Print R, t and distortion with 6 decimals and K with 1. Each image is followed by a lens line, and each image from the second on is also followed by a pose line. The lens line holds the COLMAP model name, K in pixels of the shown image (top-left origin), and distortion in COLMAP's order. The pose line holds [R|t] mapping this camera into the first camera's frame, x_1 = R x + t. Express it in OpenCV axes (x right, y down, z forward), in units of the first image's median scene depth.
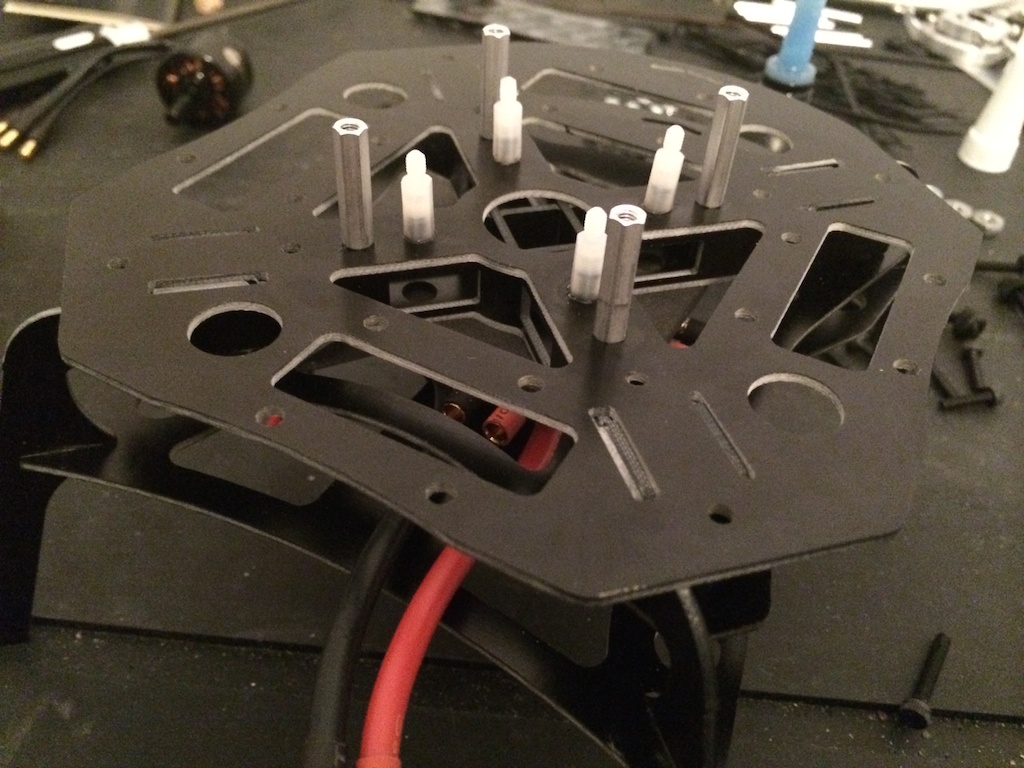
lens RADIAL K [[916.4, 0, 544.0], [0, 916.4, 382.3], [0, 0, 1]] dist [0.008277, 0.002800]
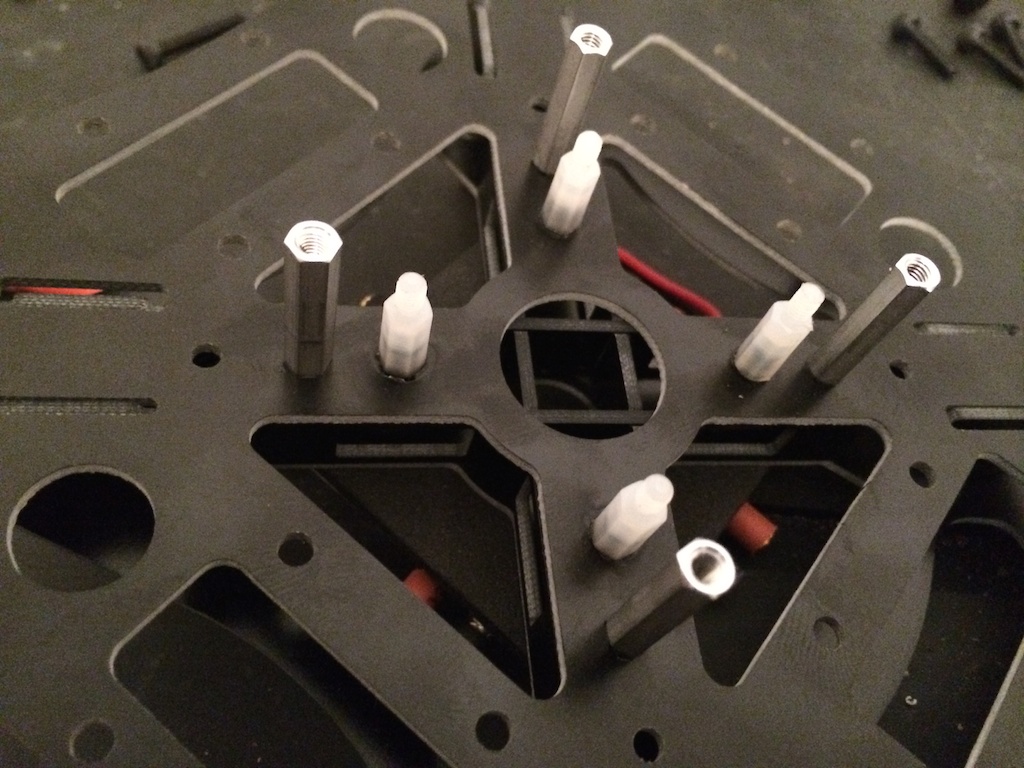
lens RADIAL K [[887.3, 0, 512.0], [0, 887.3, 384.0], [0, 0, 1]] dist [-0.001503, -0.003206]
pose [[0.968681, 0.247065, 0.024805, -0.069185], [-0.243836, 0.927604, 0.283009, -0.357856], [0.046913, -0.280194, 0.958796, 0.378180]]
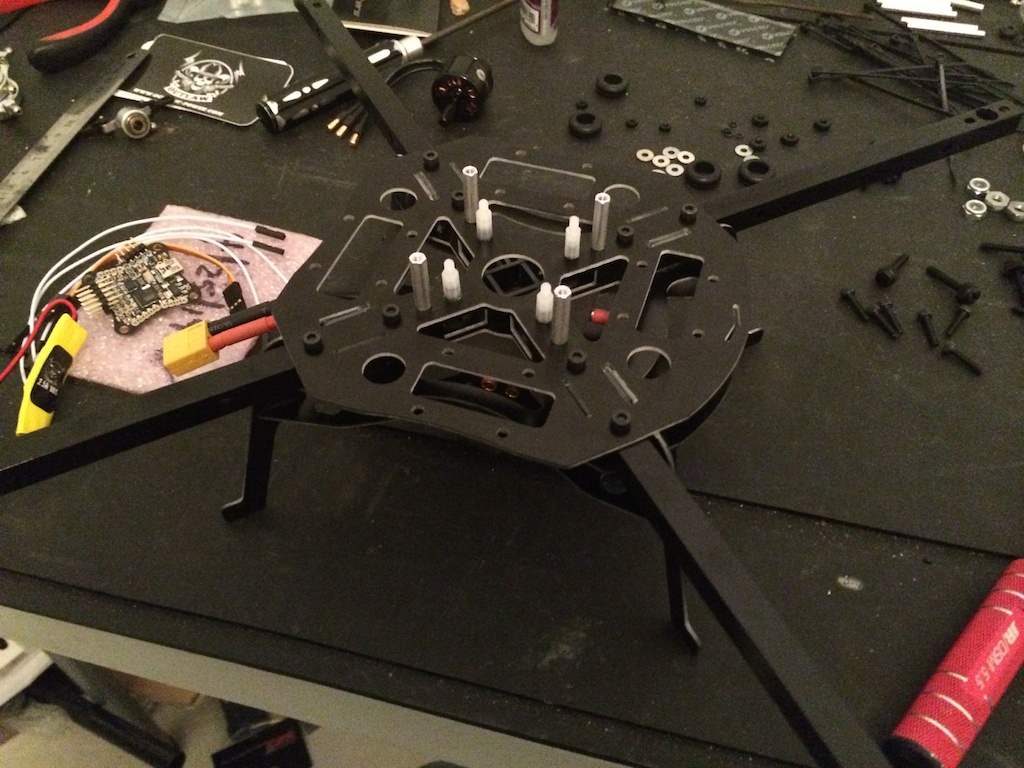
lens RADIAL K [[916.4, 0, 544.0], [0, 916.4, 382.3], [0, 0, 1]] dist [0.008277, 0.002800]
pose [[0.984496, -0.155633, 0.080903, -0.134327], [0.141326, 0.977001, 0.159674, -0.269507], [-0.103893, -0.145764, 0.983849, -0.966109]]
